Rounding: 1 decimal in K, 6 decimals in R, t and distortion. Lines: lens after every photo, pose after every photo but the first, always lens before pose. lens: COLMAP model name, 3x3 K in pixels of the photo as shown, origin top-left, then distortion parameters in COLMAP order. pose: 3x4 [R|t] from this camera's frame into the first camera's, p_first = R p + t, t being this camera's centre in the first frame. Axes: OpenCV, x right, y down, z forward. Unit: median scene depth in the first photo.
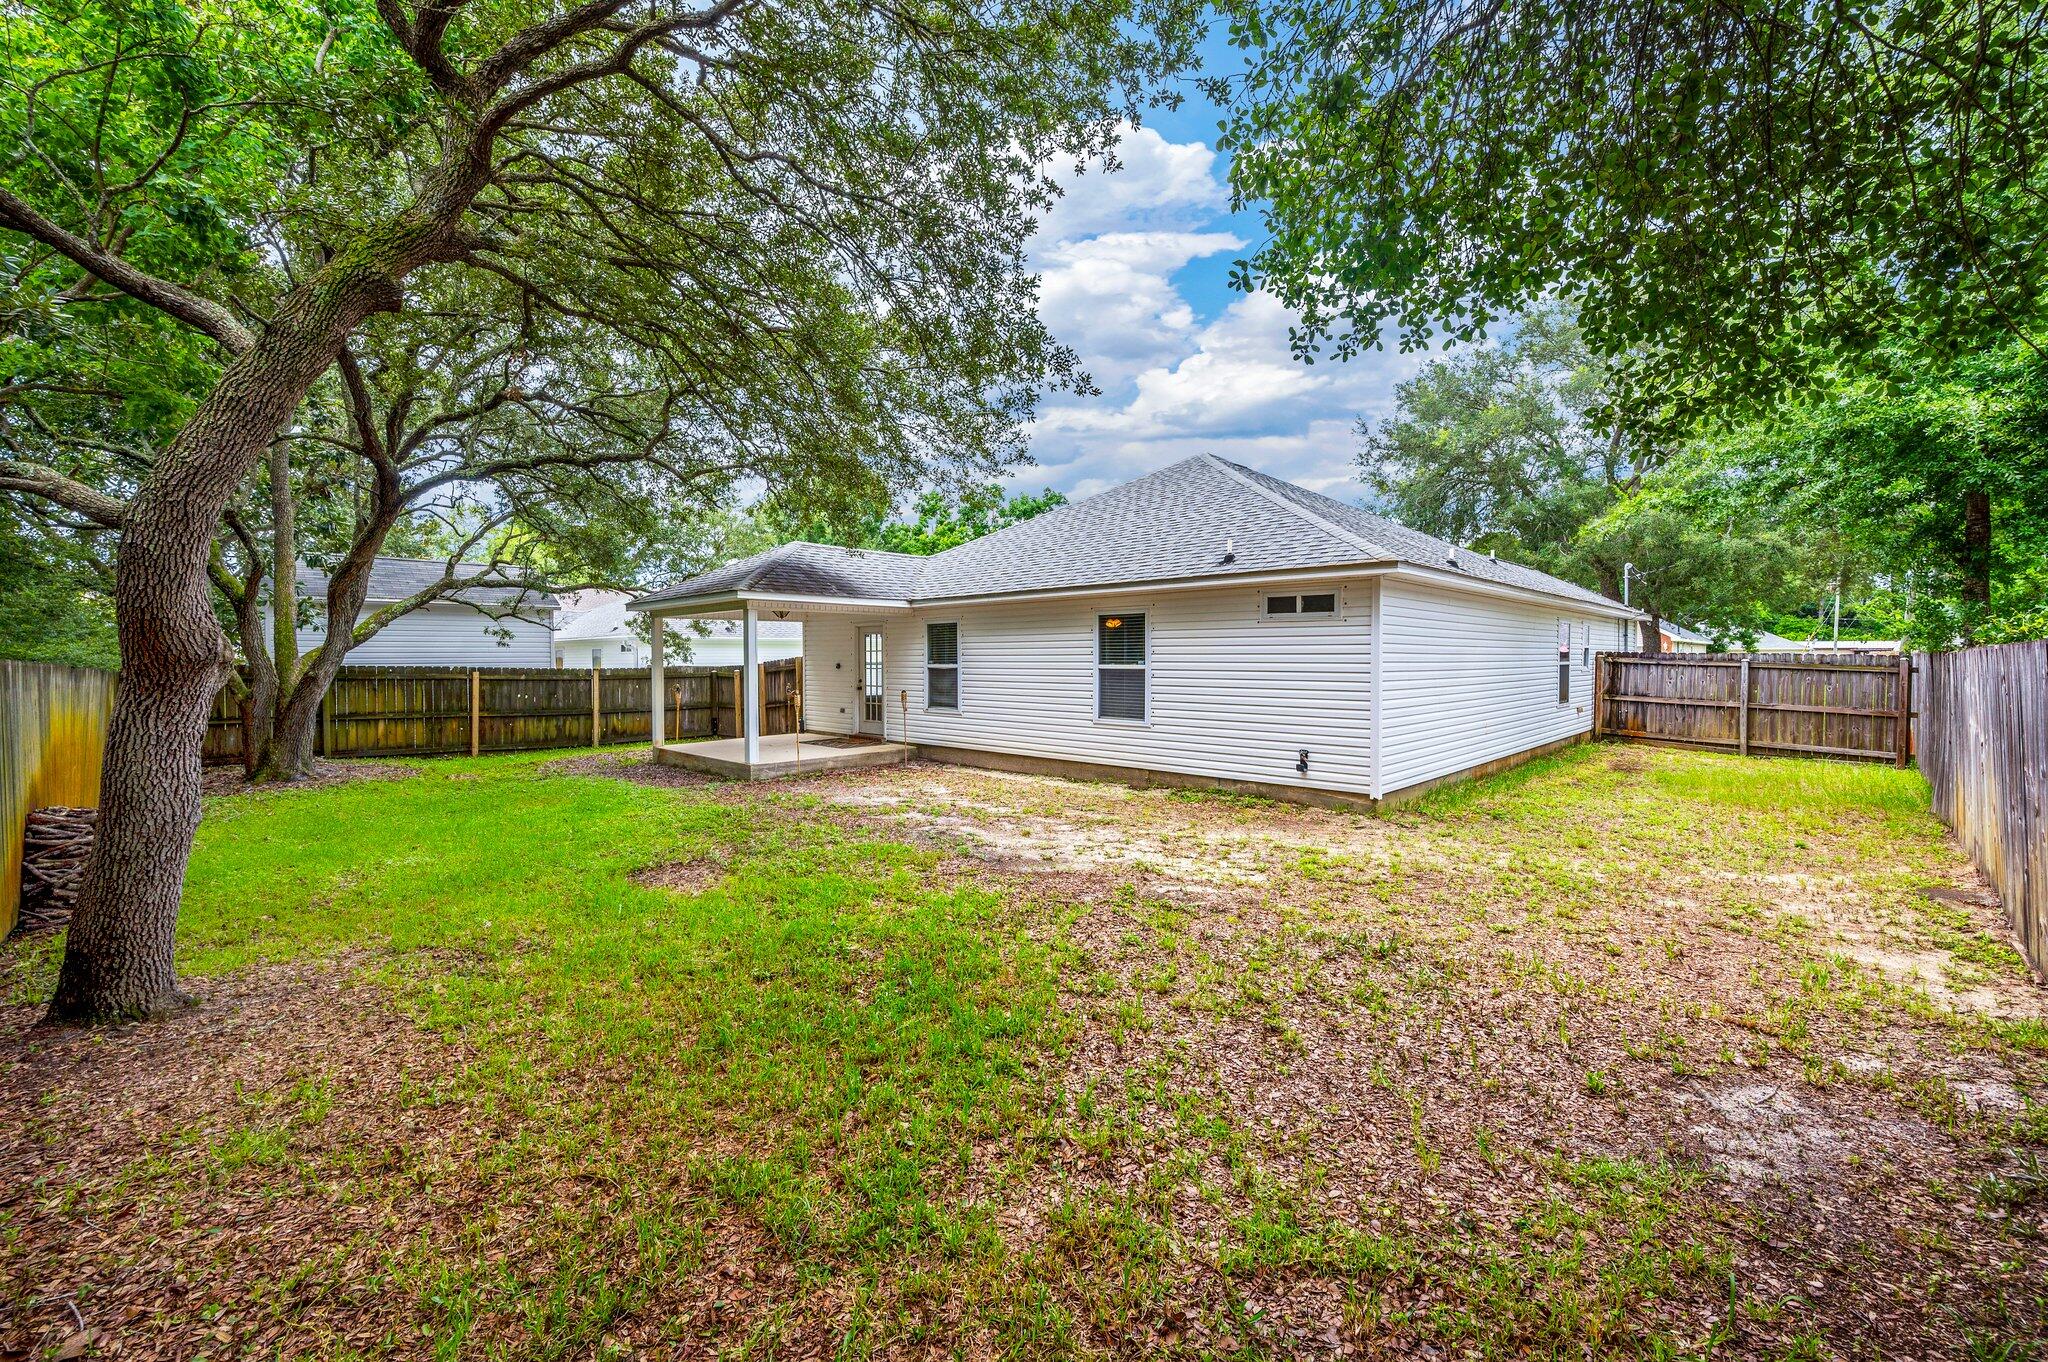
lens RADIAL K [[828.4, 0, 1025.6], [0, 828.4, 672.8], [0, 0, 1]] dist [-0.002804, -0.000083]
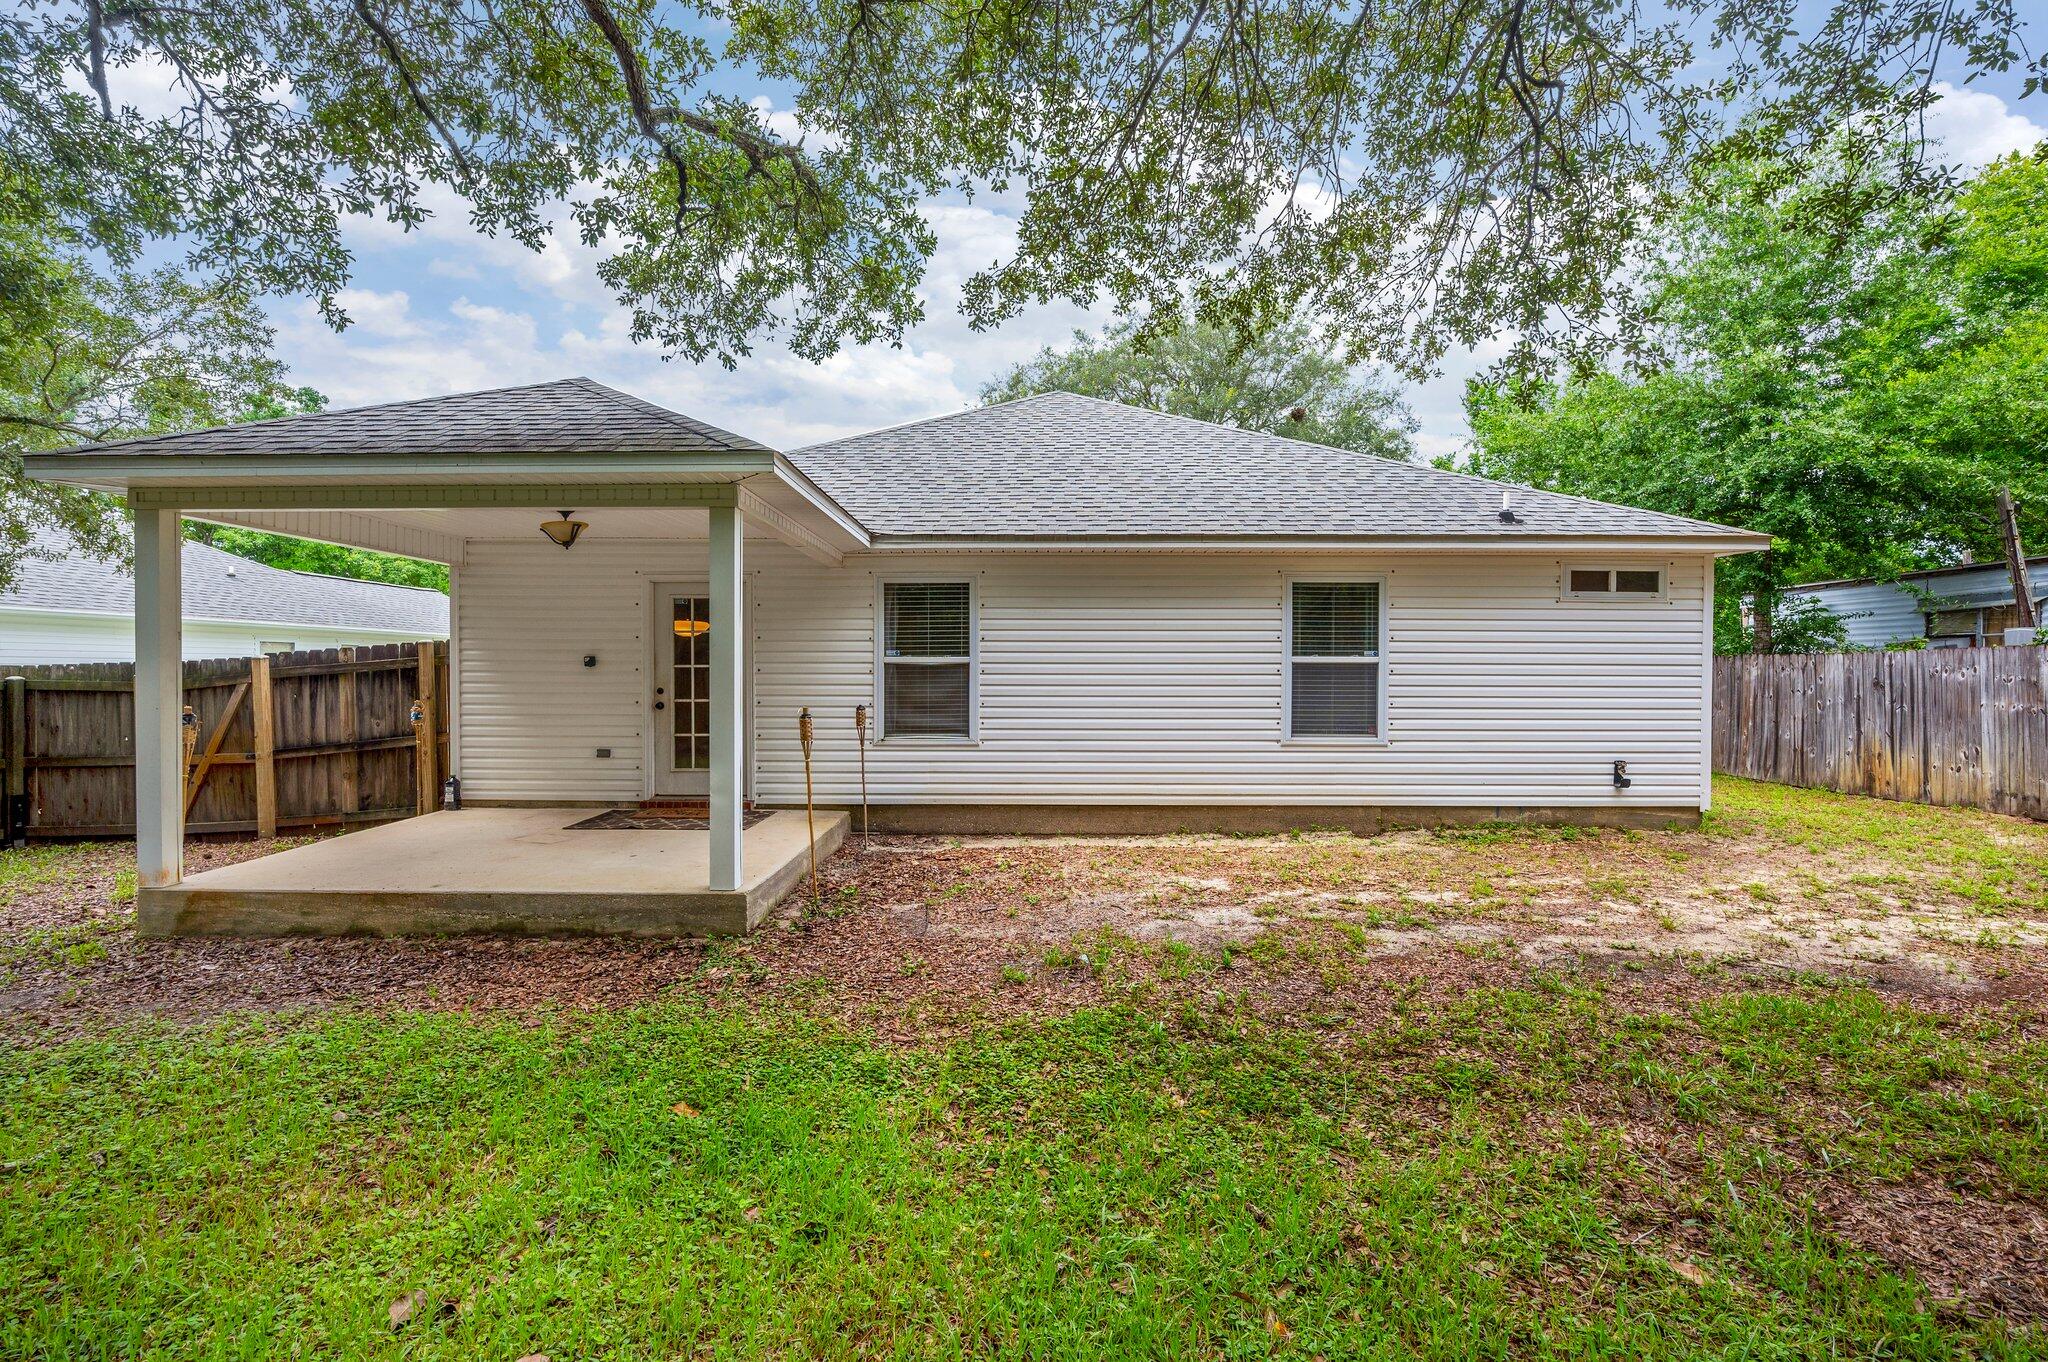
lens RADIAL K [[909.0, 0, 1025.0], [0, 909.0, 675.6], [0, 0, 1]] dist [-0.020714, -0.000535]
pose [[0.718494, 0.002298, 0.695530, -0.459898], [0.008798, 0.999885, -0.012392, 0.010113], [-0.695478, 0.015023, 0.718390, 0.503410]]
